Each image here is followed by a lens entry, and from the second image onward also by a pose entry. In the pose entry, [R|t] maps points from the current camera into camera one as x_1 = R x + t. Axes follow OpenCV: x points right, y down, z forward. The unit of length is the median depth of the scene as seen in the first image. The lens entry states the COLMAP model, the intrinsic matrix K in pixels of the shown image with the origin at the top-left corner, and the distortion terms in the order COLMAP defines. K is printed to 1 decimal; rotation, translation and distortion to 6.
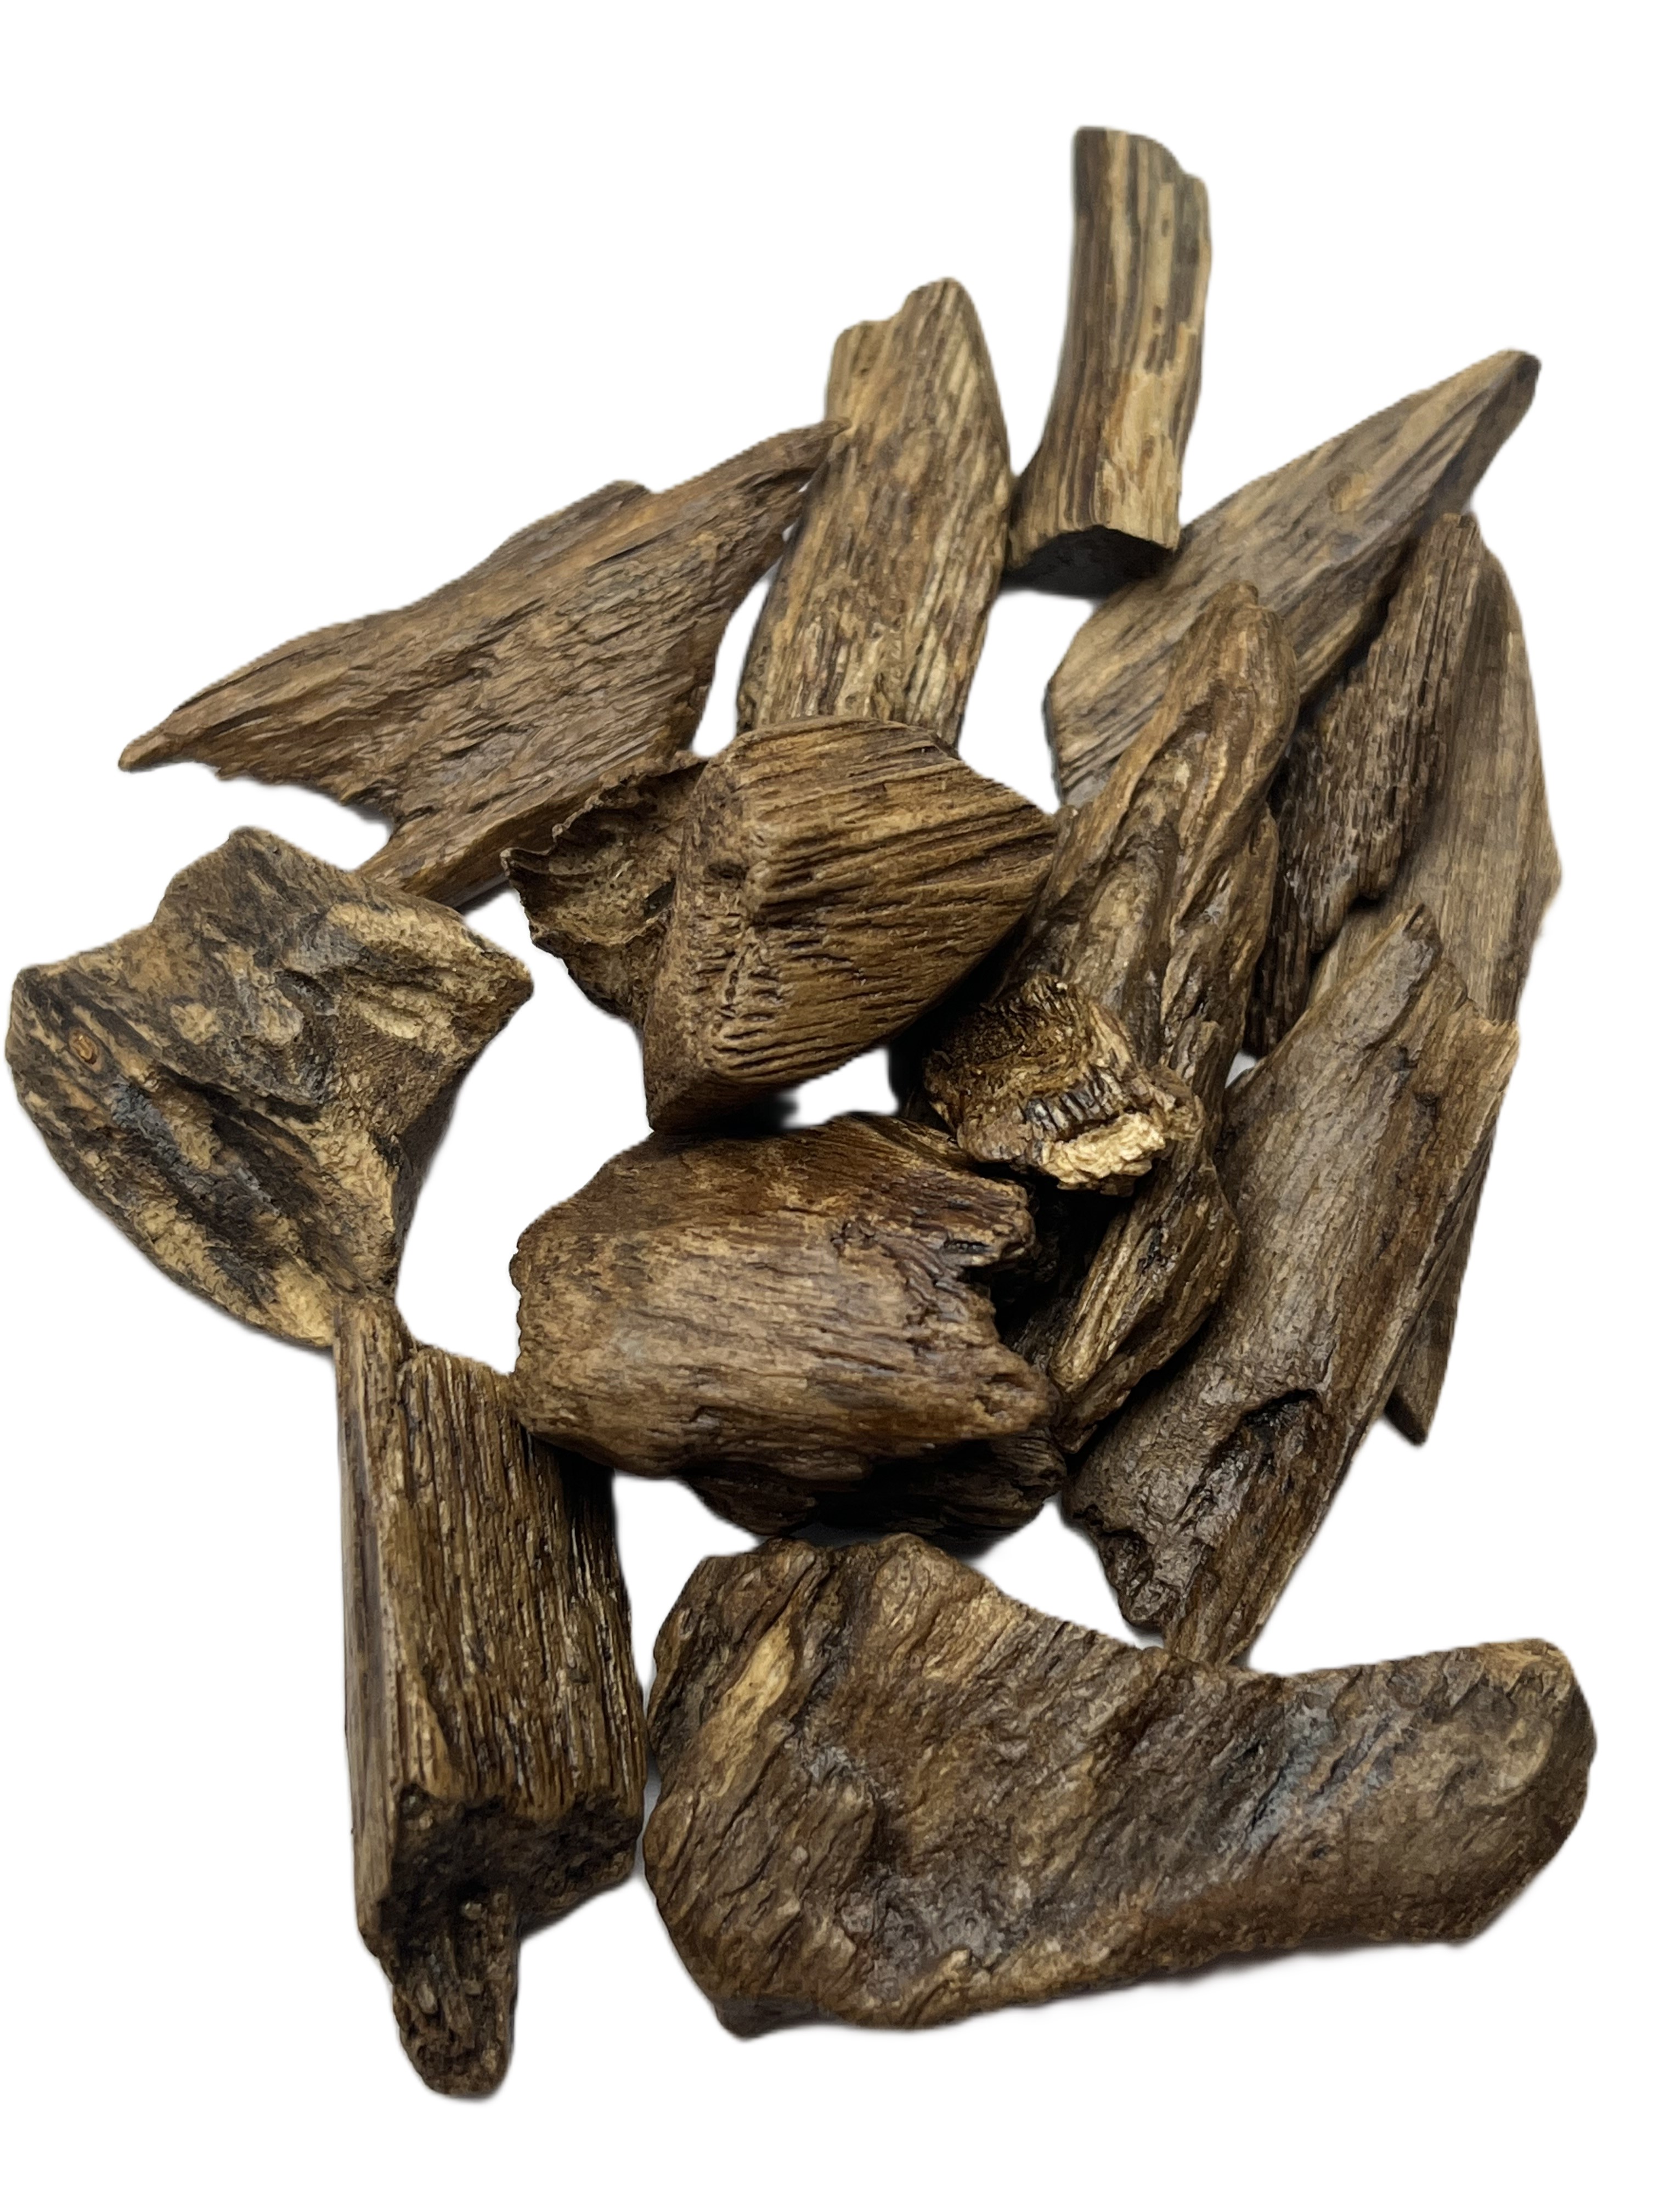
lens RADIAL K [[2936.5, 0, 836.4], [0, 2936.5, 1111.7], [0, 0, 1]] dist [0.077628, 0.000000]
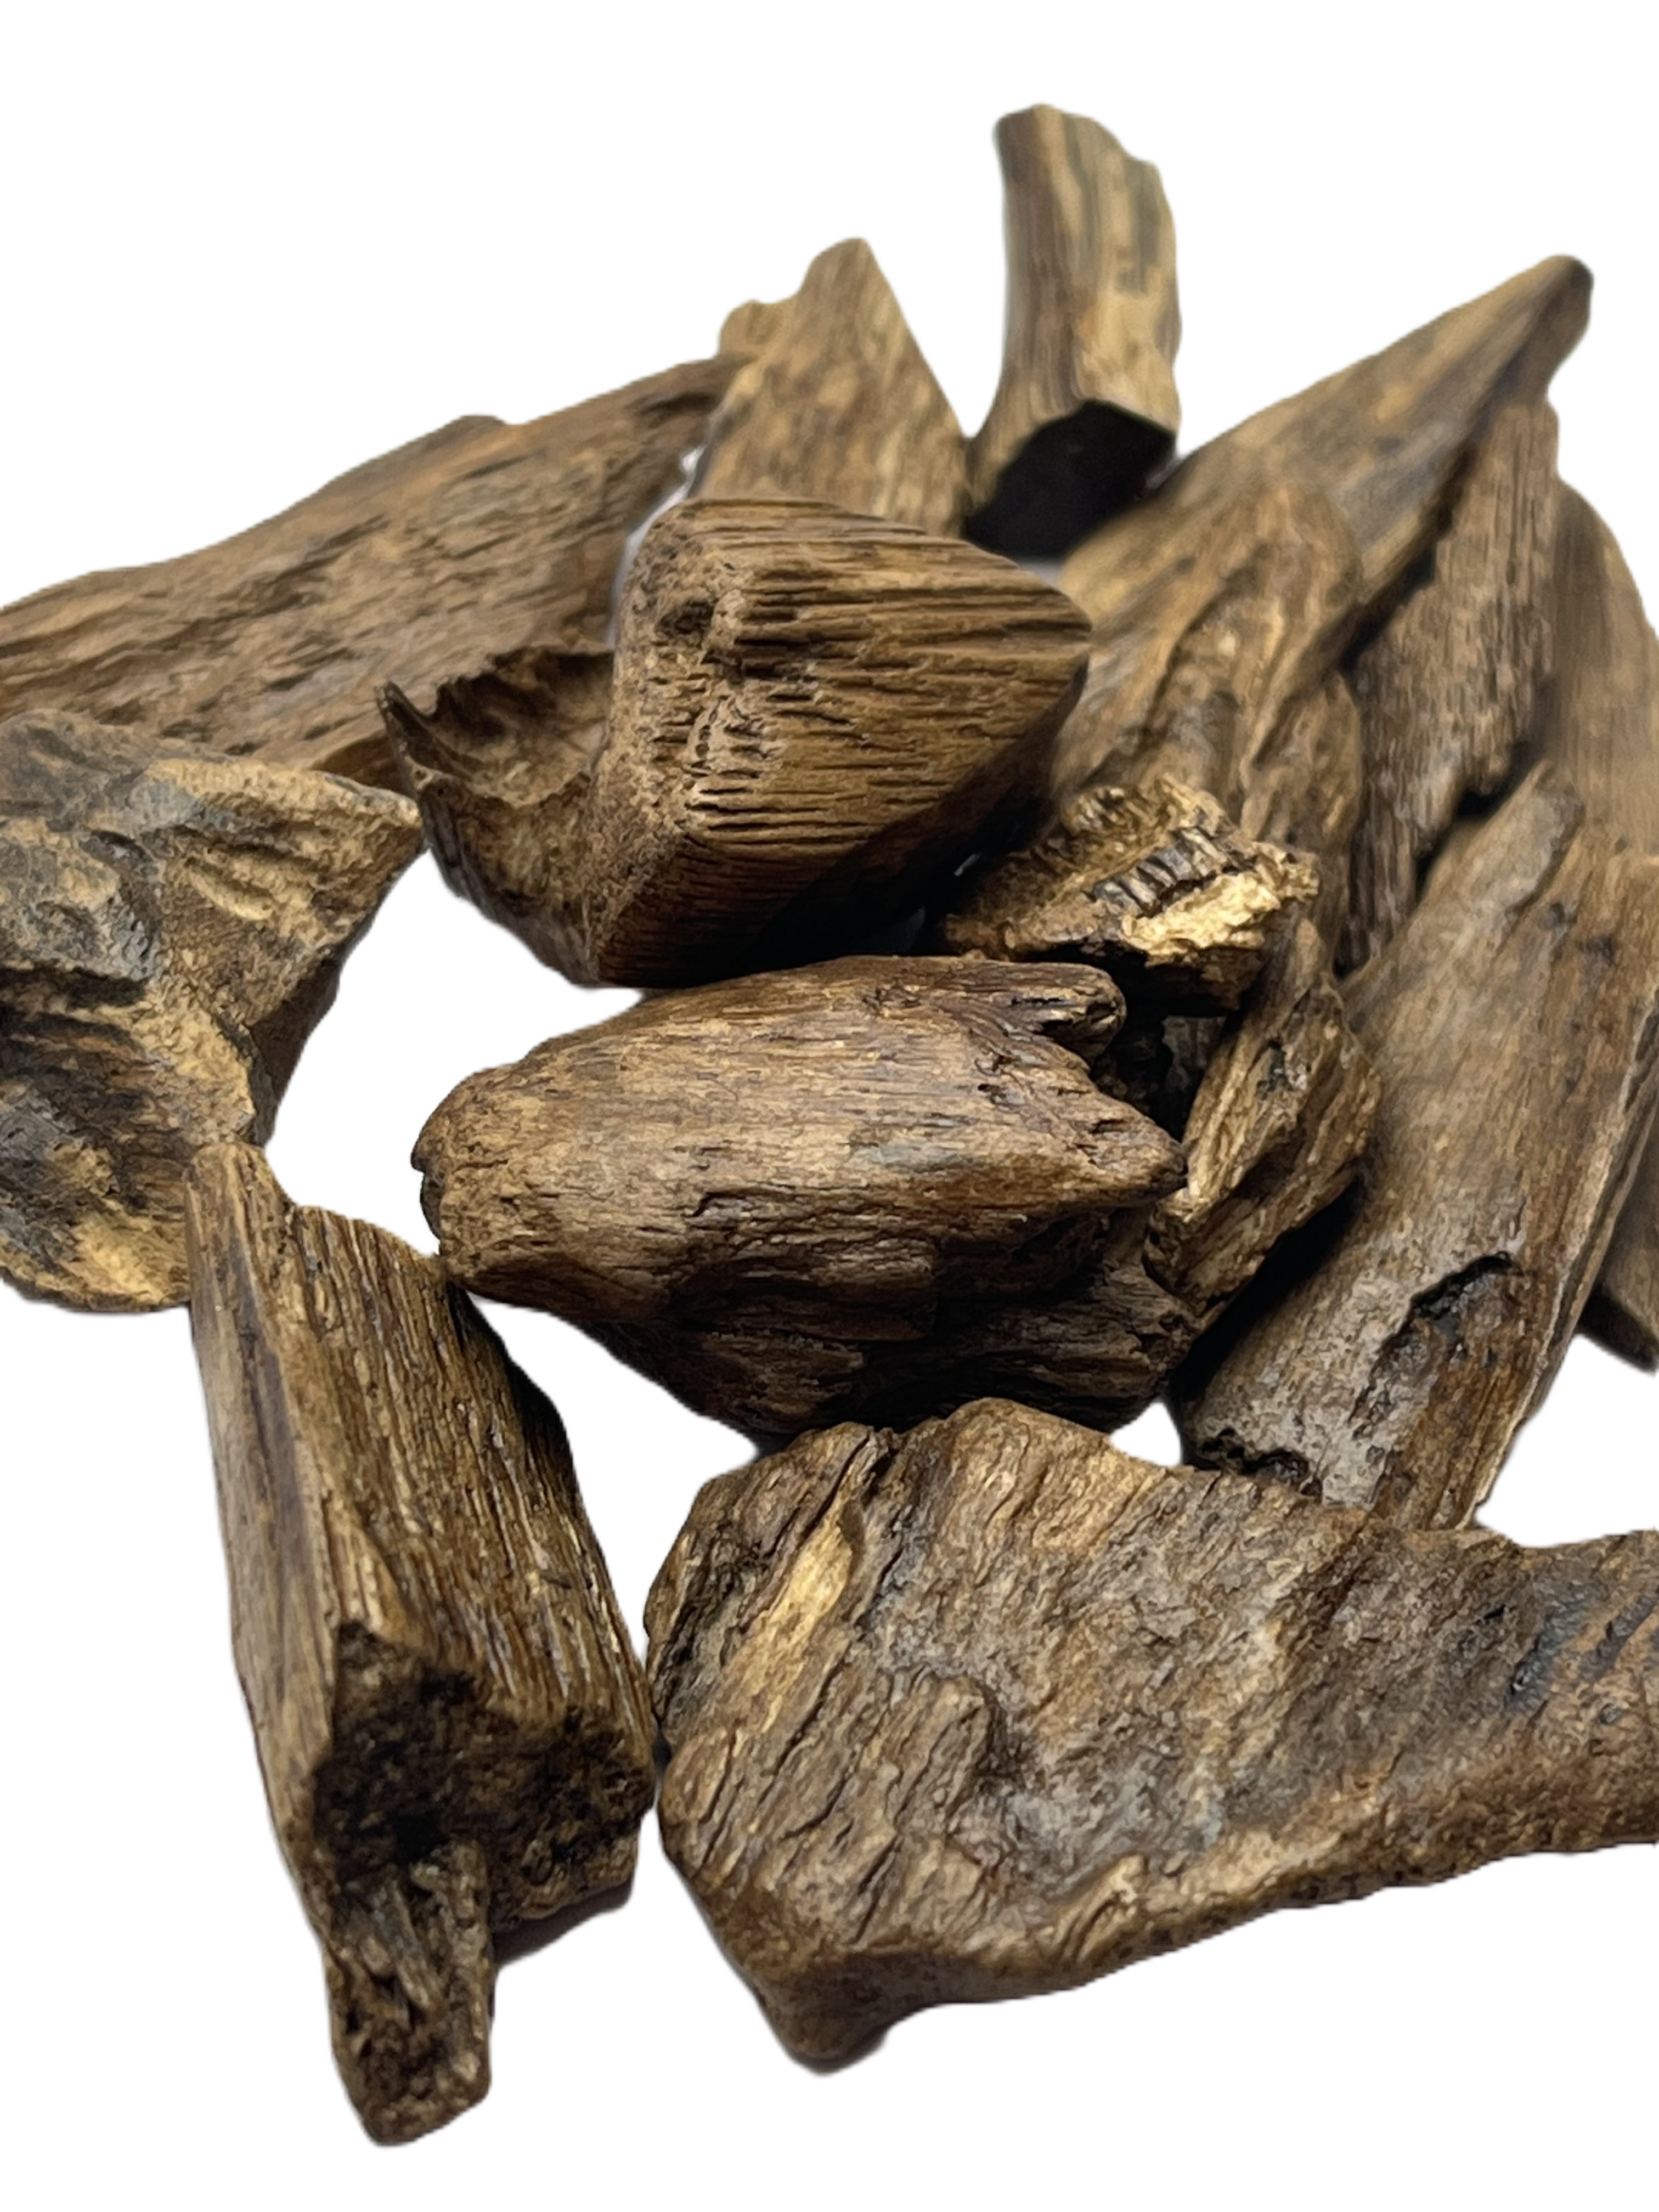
lens RADIAL K [[4631.0, 0, 824.2], [0, 4631.0, 1111.7], [0, 0, 1]] dist [0.125134, 0.000000]
pose [[0.994338, -0.035971, 0.099994, -0.129097], [0.072752, 0.916306, -0.393815, 0.527092], [-0.077459, 0.398860, 0.913735, -0.076123]]
